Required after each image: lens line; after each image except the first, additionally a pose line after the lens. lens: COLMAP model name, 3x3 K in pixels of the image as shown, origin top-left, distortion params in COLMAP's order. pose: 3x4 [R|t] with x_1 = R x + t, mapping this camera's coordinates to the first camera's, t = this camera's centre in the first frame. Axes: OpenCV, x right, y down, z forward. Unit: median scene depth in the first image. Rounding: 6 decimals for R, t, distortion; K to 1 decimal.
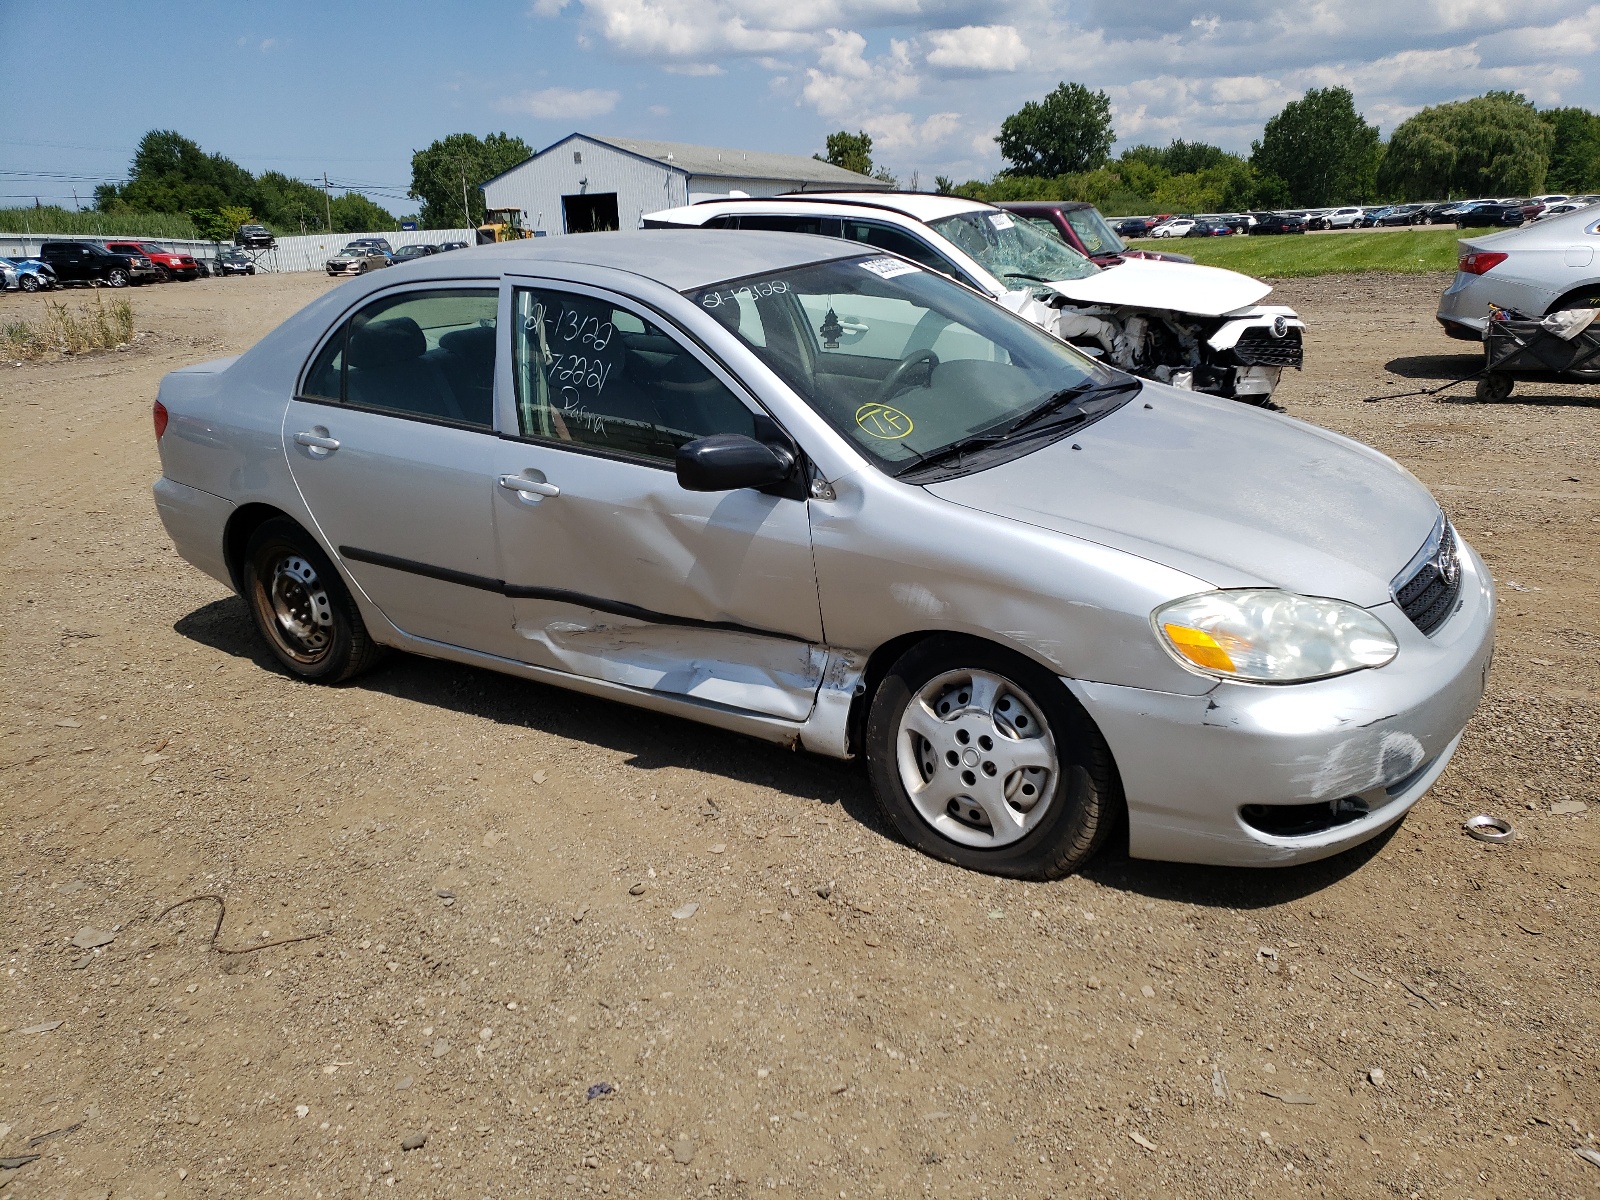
lens RADIAL K [[1218.1, 0, 800.0], [0, 1218.1, 601.5], [0, 0, 1]] dist [0.027861, -0.015482]
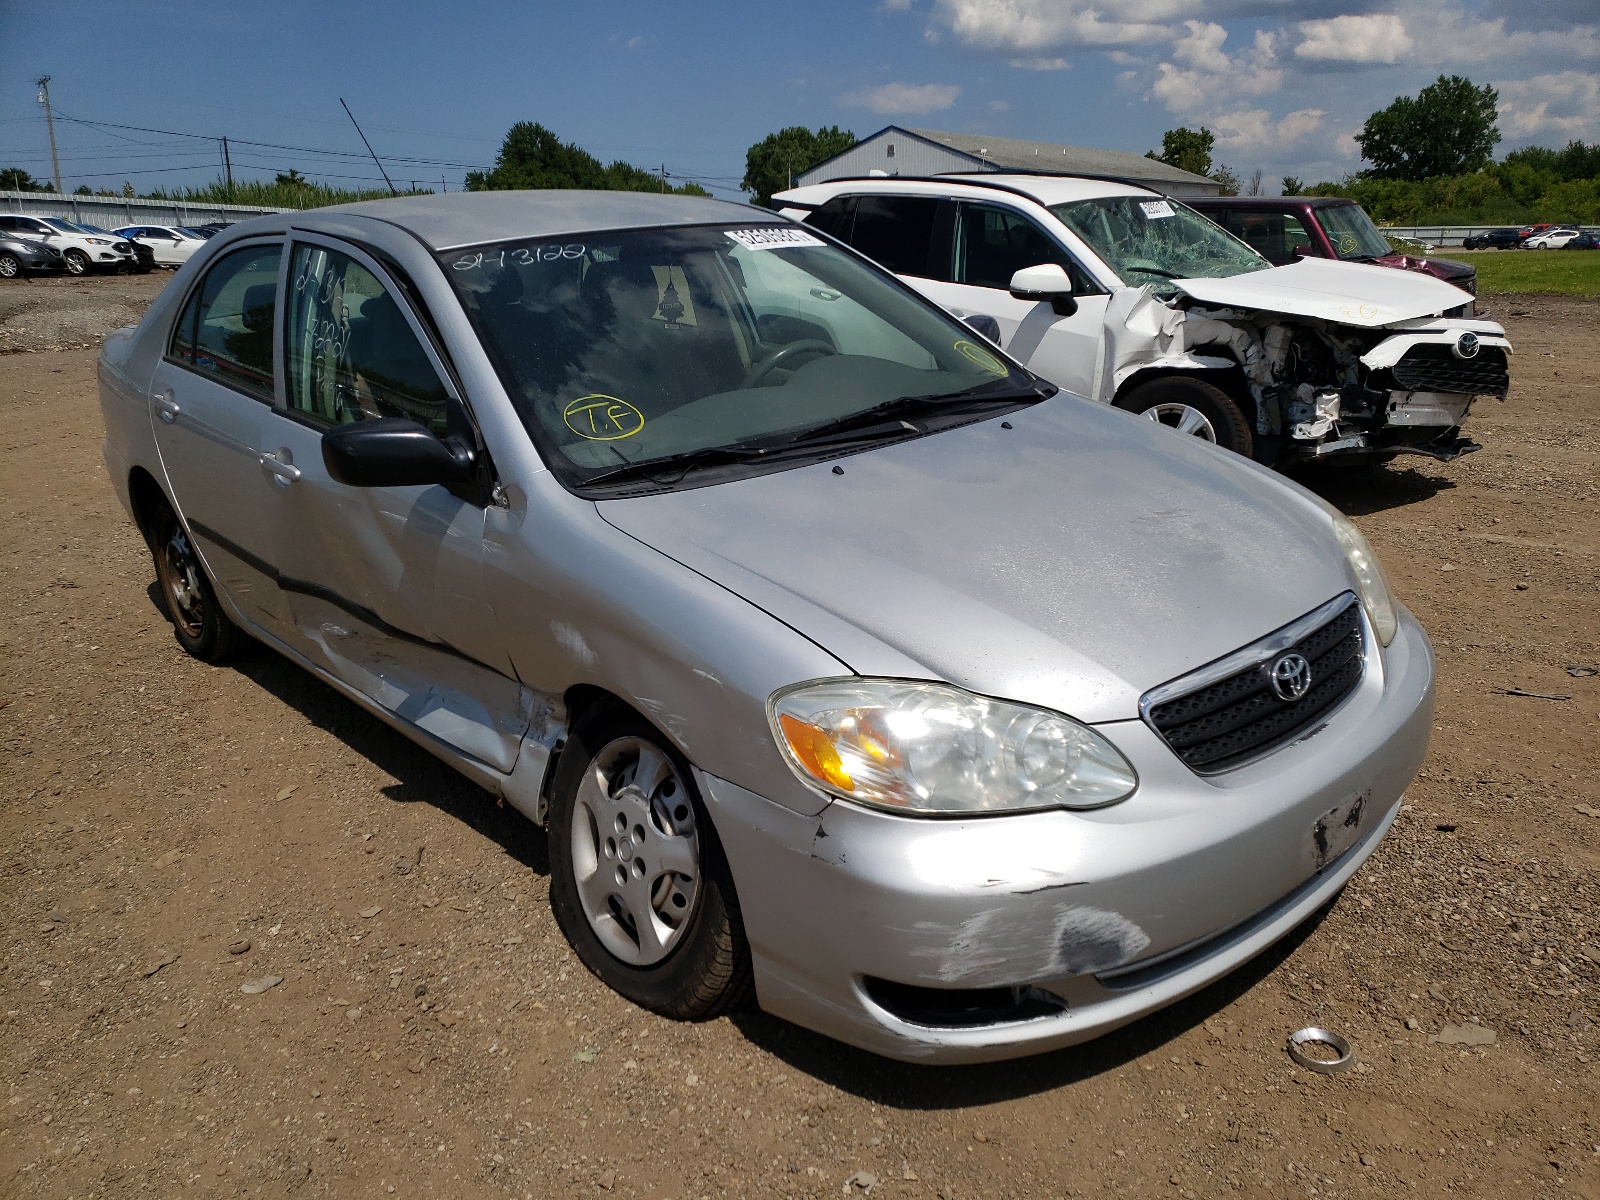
lens RADIAL K [[1218.1, 0, 811.8], [0, 1218.1, 632.3], [0, 0, 1]] dist [0.027861, -0.015482]
pose [[0.970223, 0.102044, -0.219668, 0.173484], [-0.096568, 0.994691, 0.035549, -0.021493], [0.222130, -0.013277, 0.974927, 0.105960]]
